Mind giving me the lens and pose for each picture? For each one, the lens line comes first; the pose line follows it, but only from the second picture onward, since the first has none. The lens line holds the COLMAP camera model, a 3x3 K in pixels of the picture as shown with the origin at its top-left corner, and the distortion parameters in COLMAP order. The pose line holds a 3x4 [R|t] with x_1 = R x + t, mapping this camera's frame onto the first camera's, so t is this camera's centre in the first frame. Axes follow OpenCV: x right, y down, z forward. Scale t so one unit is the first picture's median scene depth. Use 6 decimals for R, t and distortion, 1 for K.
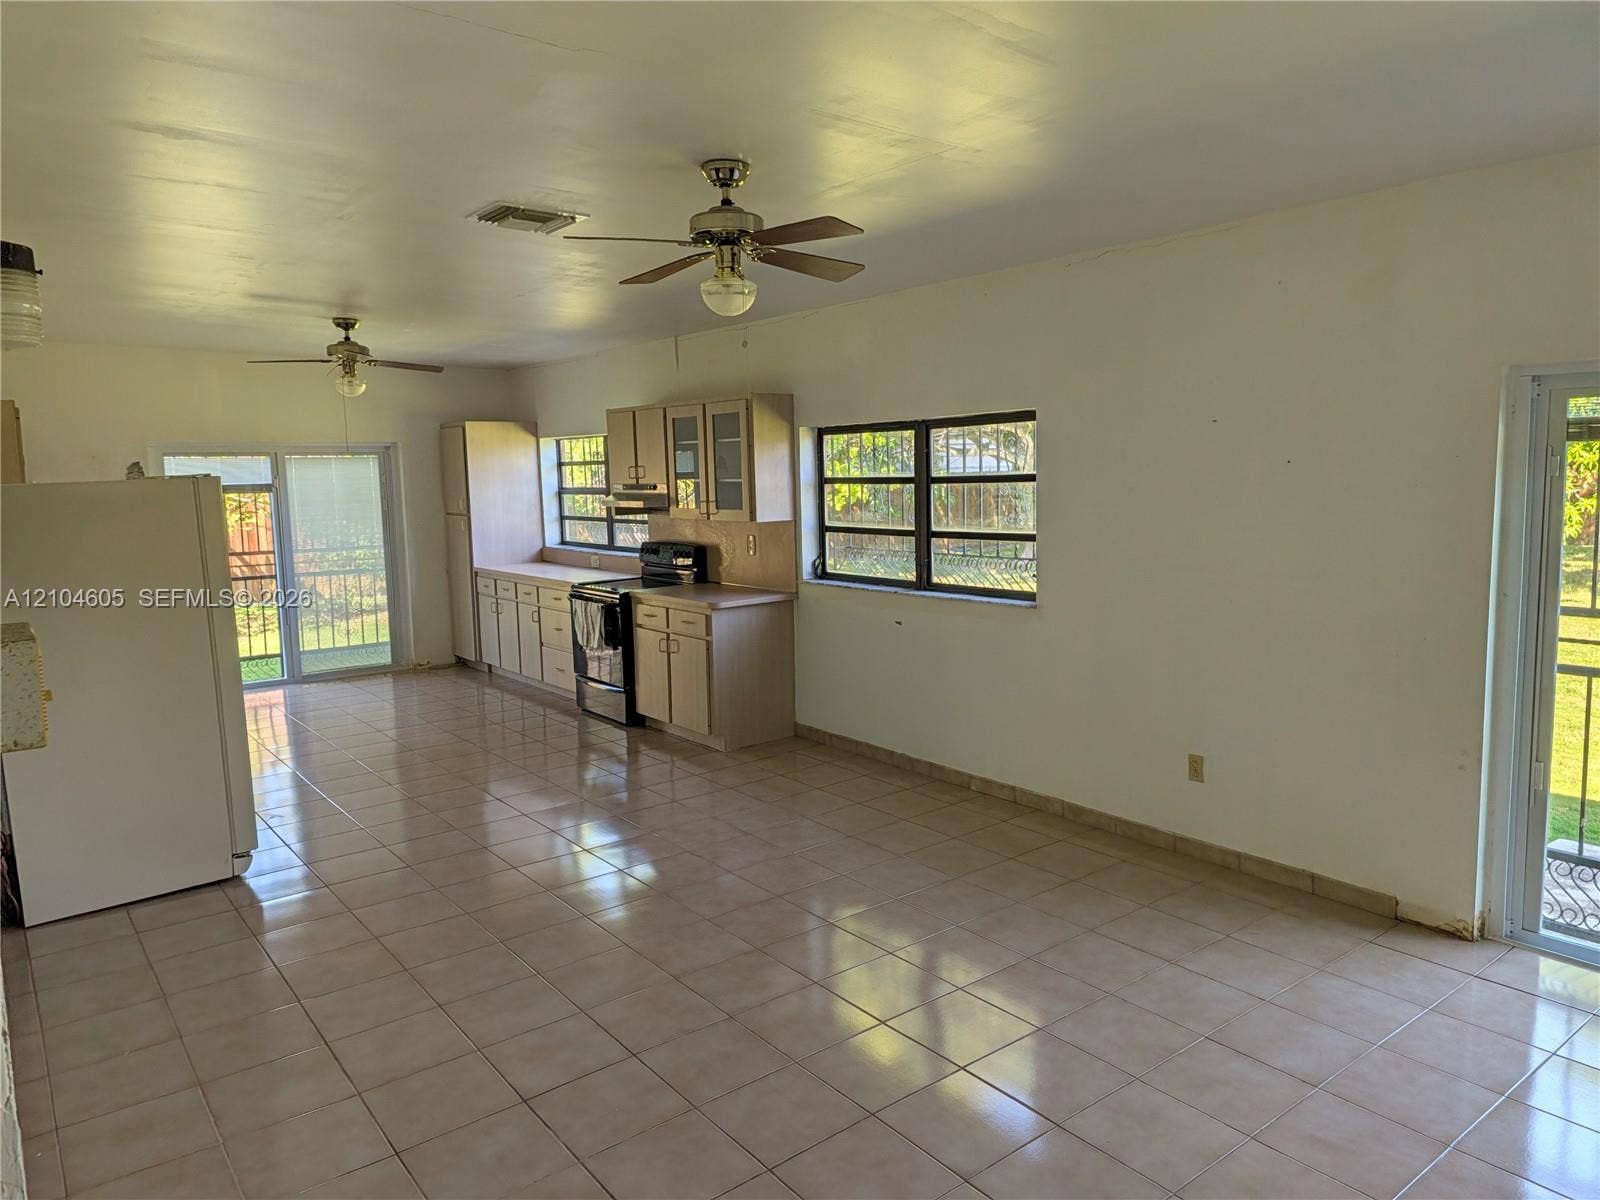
lens RADIAL K [[1076.2, 0, 807.1], [0, 1076.2, 599.0], [0, 0, 1]] dist [0.009792, -0.011769]
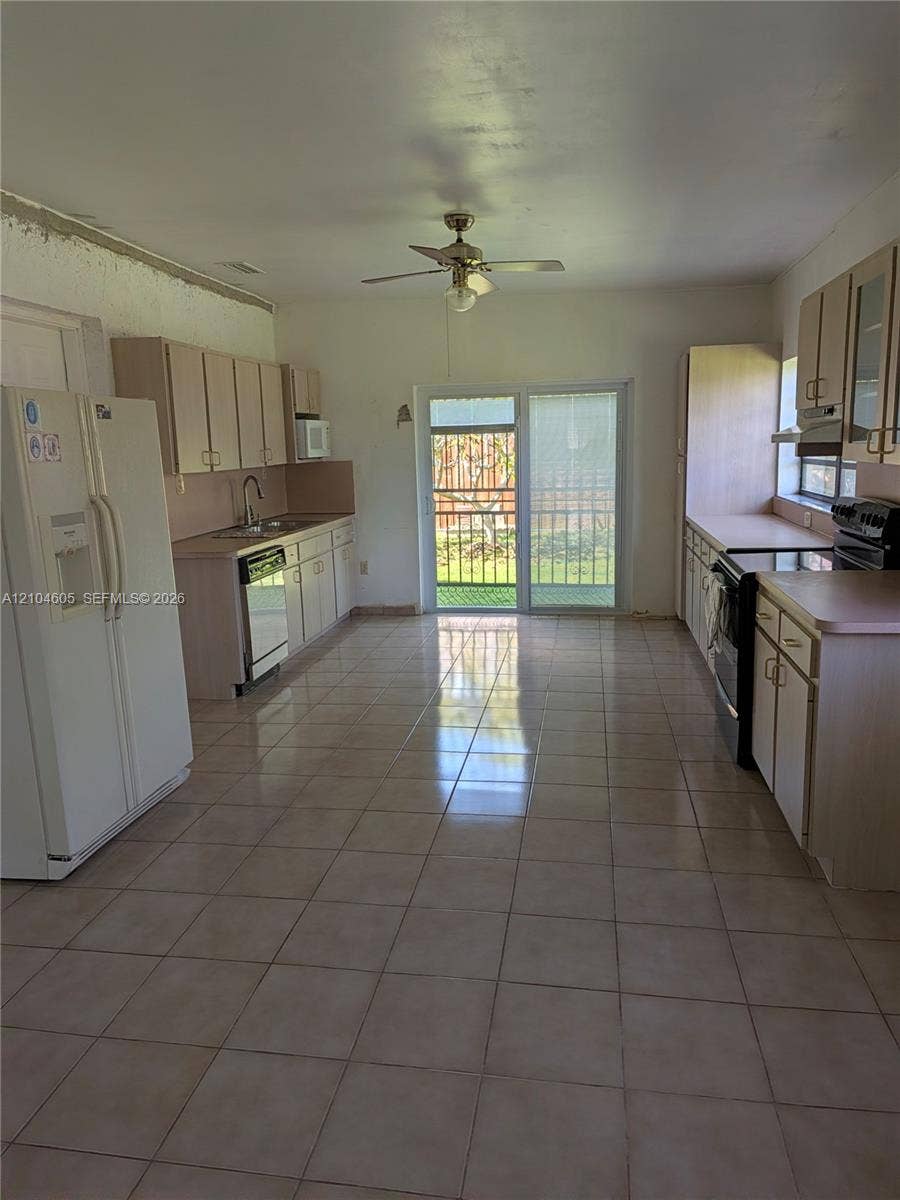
lens RADIAL K [[807.1, 0, 440.7], [0, 807.1, 605.6], [0, 0, 1]] dist [0.009792, -0.011769]
pose [[0.674695, 0.144847, -0.723744, 0.048795], [-0.072803, 0.988833, 0.130032, -0.027893], [0.734497, -0.035041, 0.677706, 0.396432]]
